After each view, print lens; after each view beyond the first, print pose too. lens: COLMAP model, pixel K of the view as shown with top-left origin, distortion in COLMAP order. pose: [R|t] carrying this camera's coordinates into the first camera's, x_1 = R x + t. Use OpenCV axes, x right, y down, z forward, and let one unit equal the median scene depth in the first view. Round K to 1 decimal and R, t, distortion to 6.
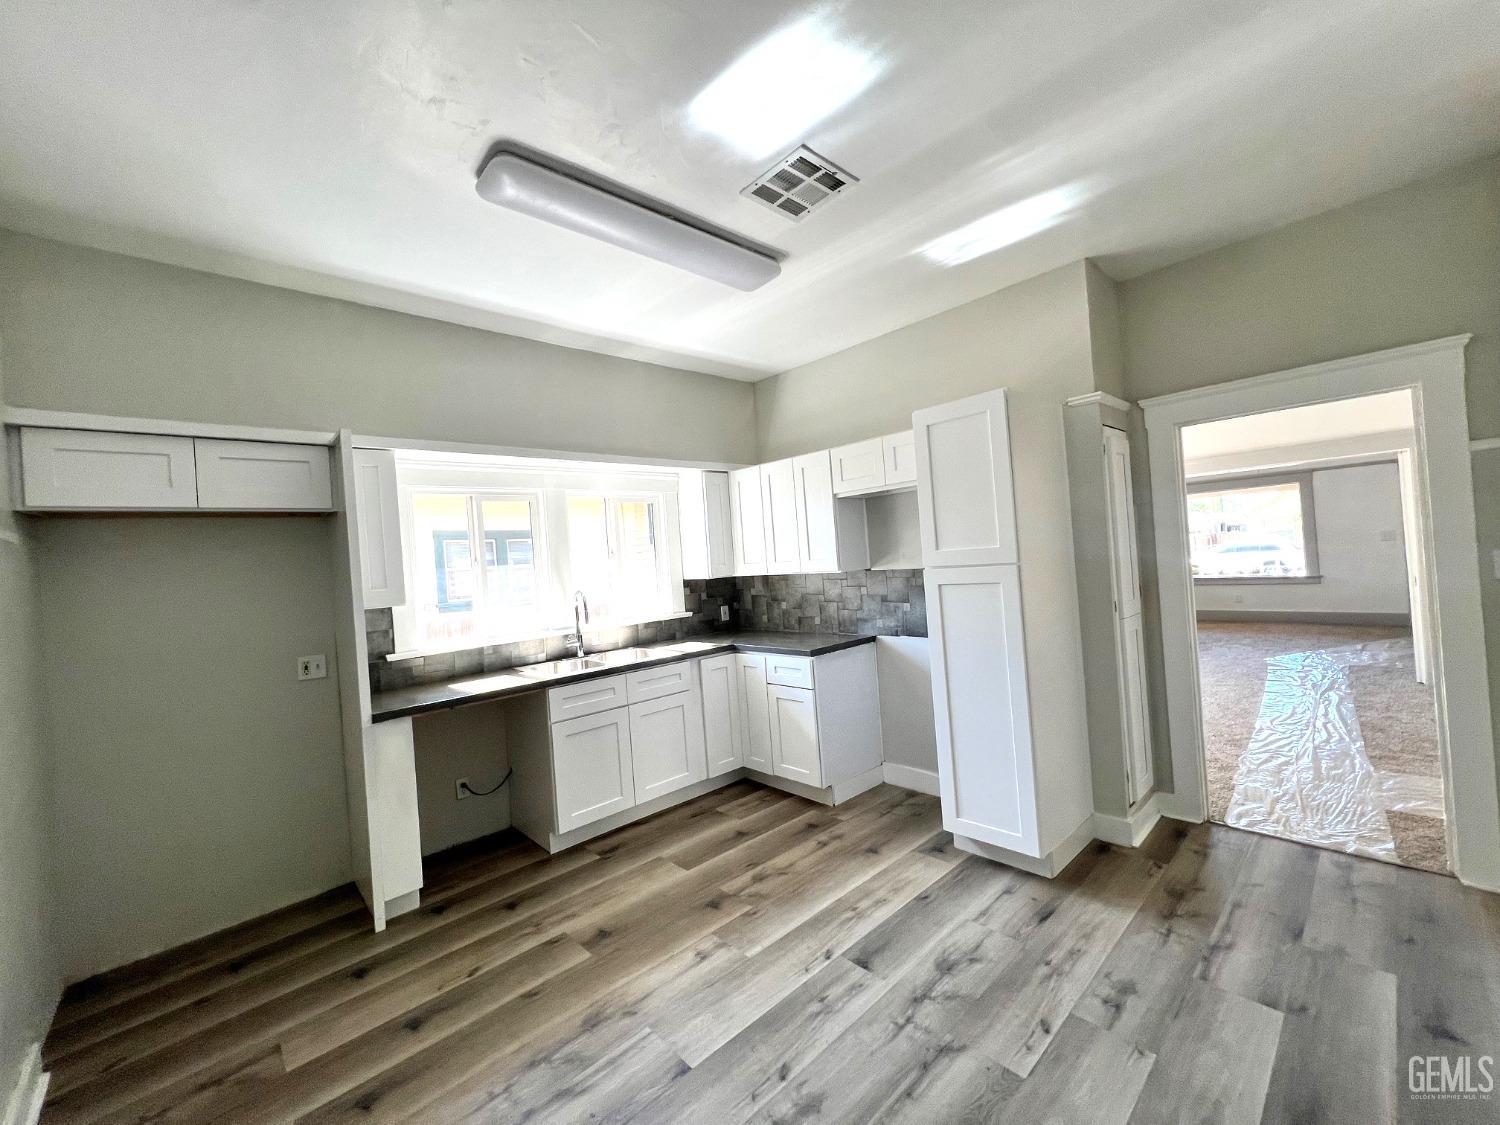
lens RADIAL K [[629.6, 0, 753.8], [0, 629.6, 556.8], [0, 0, 1]] dist [-0.001694, 0.000549]
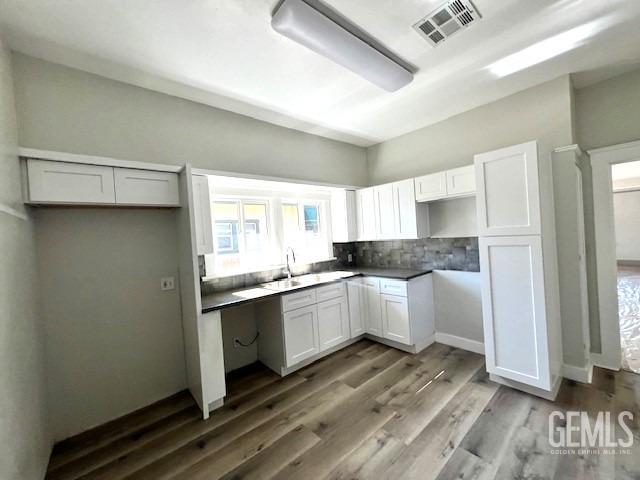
lens RADIAL K [[271.0, 0, 323.1], [0, 271.0, 237.7], [0, 0, 1]] dist [-0.000438, 0.000001]
pose [[0.999420, 0.007734, -0.033159, -0.179599], [-0.007032, 0.999750, 0.021242, 0.005297], [0.033315, -0.020996, 0.999224, 0.152914]]
